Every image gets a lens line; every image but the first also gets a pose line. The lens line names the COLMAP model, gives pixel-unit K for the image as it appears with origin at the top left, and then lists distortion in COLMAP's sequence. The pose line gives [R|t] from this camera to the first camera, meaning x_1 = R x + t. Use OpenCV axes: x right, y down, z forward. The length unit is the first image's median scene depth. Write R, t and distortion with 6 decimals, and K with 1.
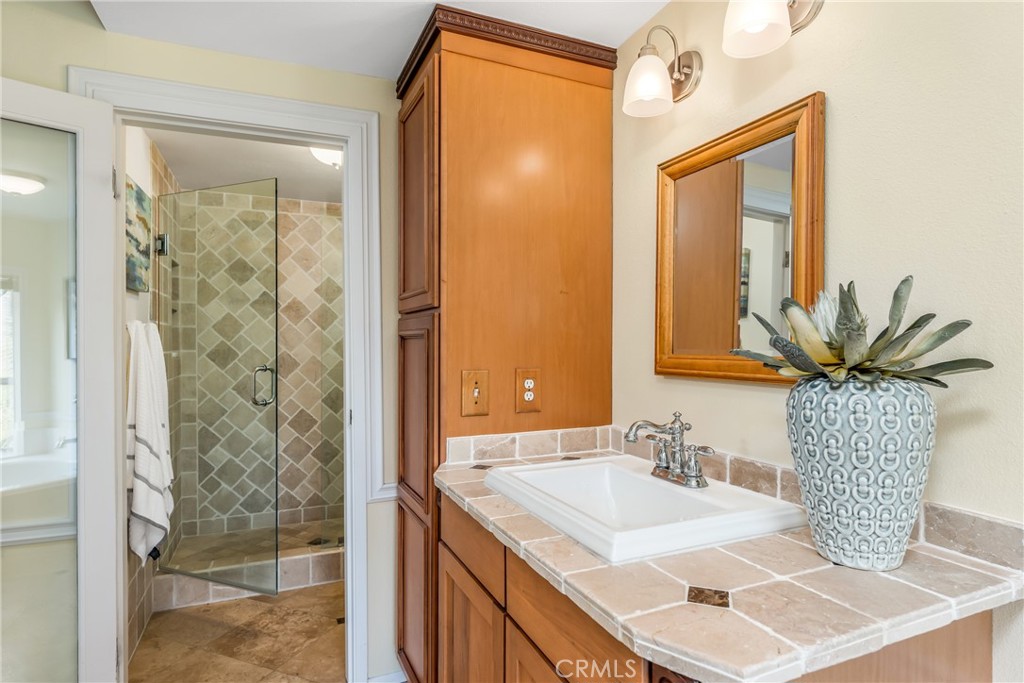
lens RADIAL K [[562.1, 0, 512.0], [0, 562.1, 341.5], [0, 0, 1]] dist [0.000637, 0.000052]
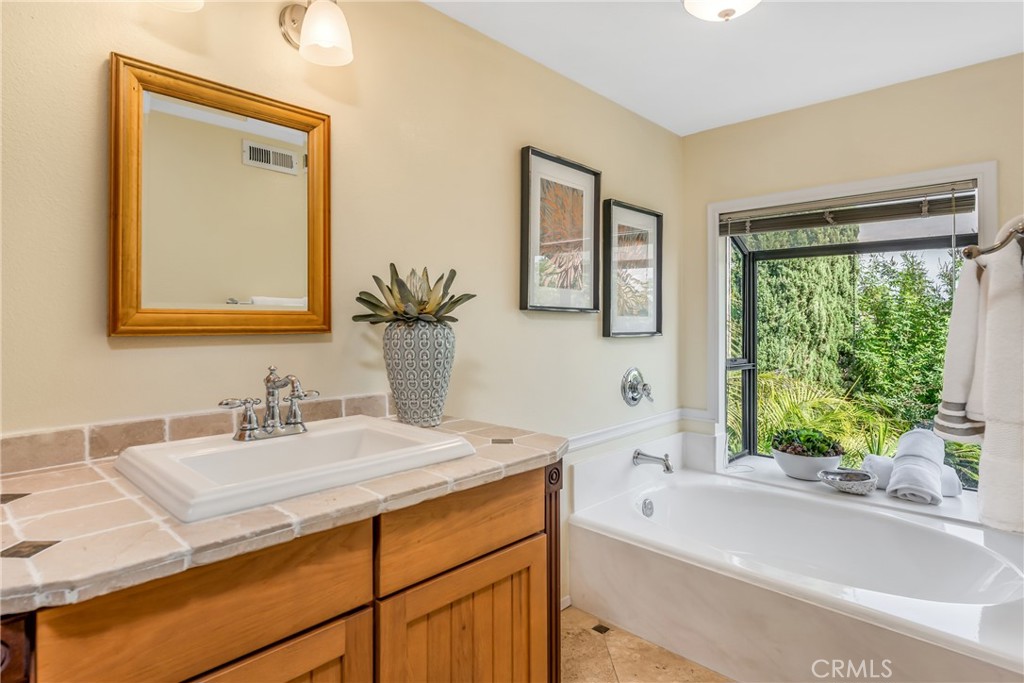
lens RADIAL K [[544.9, 0, 510.4], [0, 544.9, 319.5], [0, 0, 1]] dist [-0.000772, -0.000053]
pose [[-0.381451, 0.002594, 0.924385, -0.915280], [-0.000101, 0.999996, -0.002848, 0.058765], [-0.924389, -0.001179, -0.381450, 1.206877]]
